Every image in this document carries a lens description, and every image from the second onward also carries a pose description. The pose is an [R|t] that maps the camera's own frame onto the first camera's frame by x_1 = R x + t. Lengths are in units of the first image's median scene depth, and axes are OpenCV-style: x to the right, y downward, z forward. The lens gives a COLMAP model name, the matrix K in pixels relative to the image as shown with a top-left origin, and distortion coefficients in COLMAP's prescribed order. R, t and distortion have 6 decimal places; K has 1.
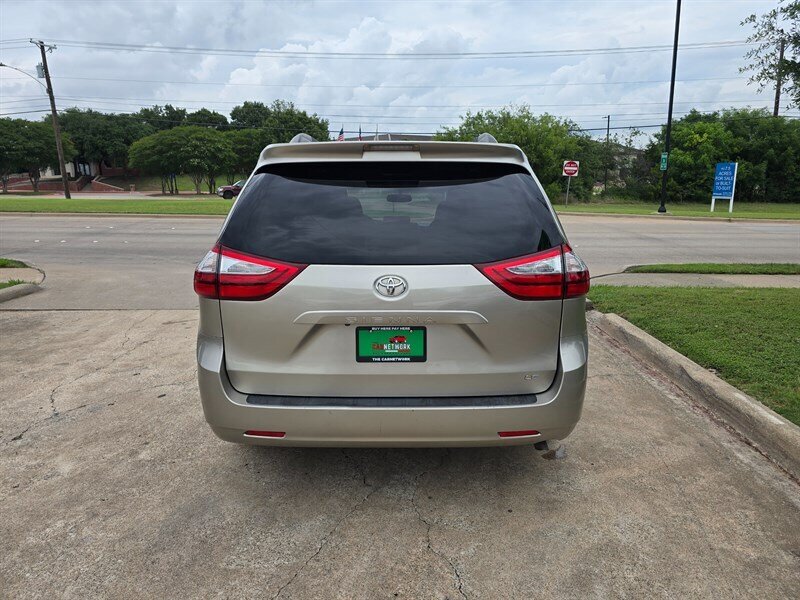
lens RADIAL K [[536.0, 0, 404.4], [0, 536.0, 300.3], [0, 0, 1]] dist [0.037558, -0.027929]
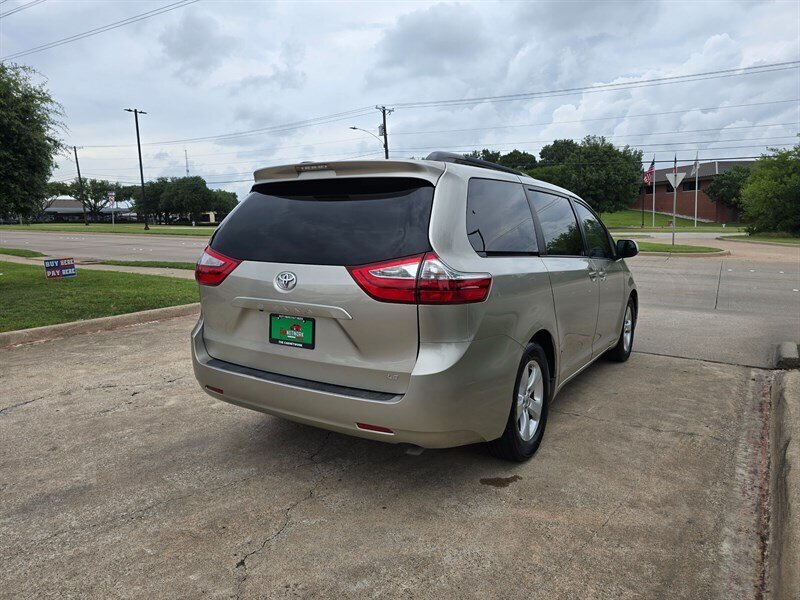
lens RADIAL K [[536.0, 0, 396.2], [0, 536.0, 301.1], [0, 0, 1]] dist [0.037558, -0.027929]
pose [[0.843185, 0.077052, -0.532073, 0.573121], [-0.110533, 0.993379, -0.031307, 0.020161], [0.526138, 0.085209, 0.846119, 0.080239]]
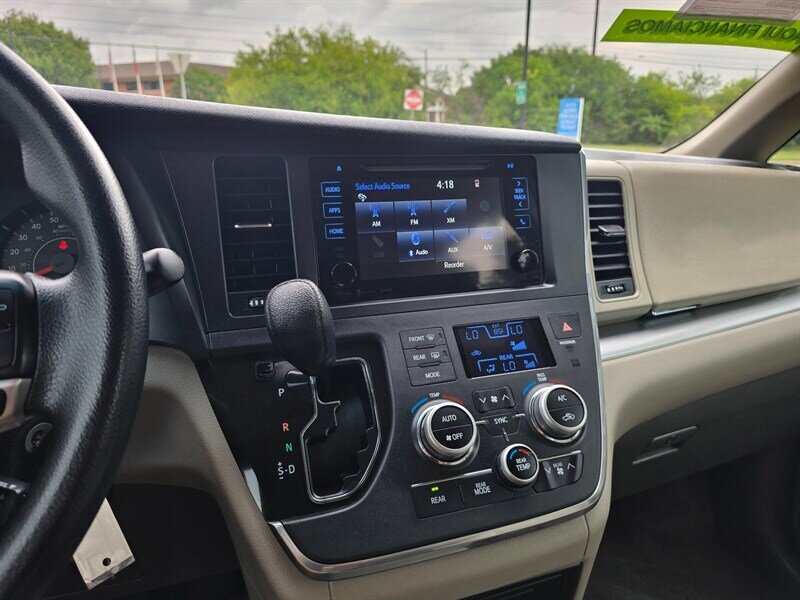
lens RADIAL K [[536.0, 0, 401.2], [0, 536.0, 298.0], [0, 0, 1]] dist [0.037558, -0.027929]
pose [[0.941392, -0.089775, 0.325148, -0.065733], [0.059666, 0.993051, 0.101436, -0.249621], [-0.331995, -0.076091, 0.940207, 1.858890]]
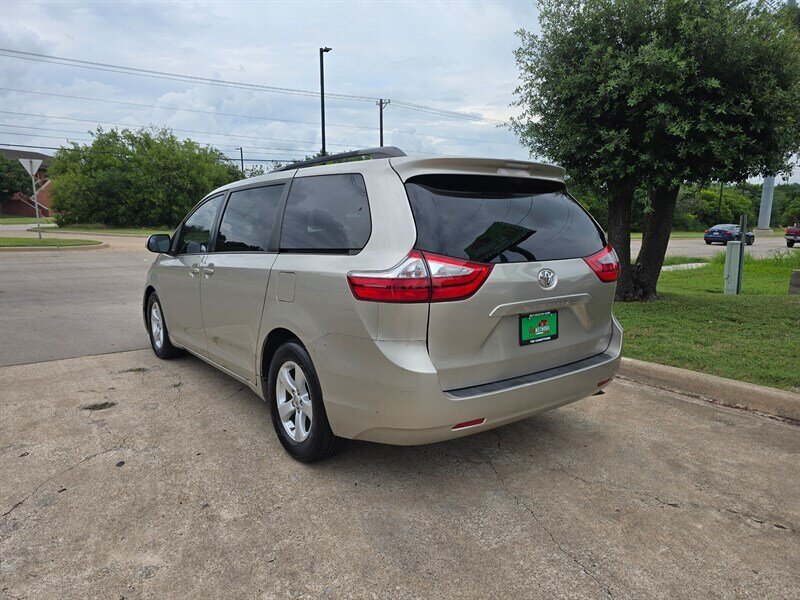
lens RADIAL K [[536.0, 0, 400.6], [0, 536.0, 315.9], [0, 0, 1]] dist [0.037558, -0.027929]
pose [[0.790856, -0.101872, 0.603464, -0.721137], [0.116355, 0.993092, 0.015159, 0.000830], [-0.600840, 0.058228, 0.797246, 0.157135]]
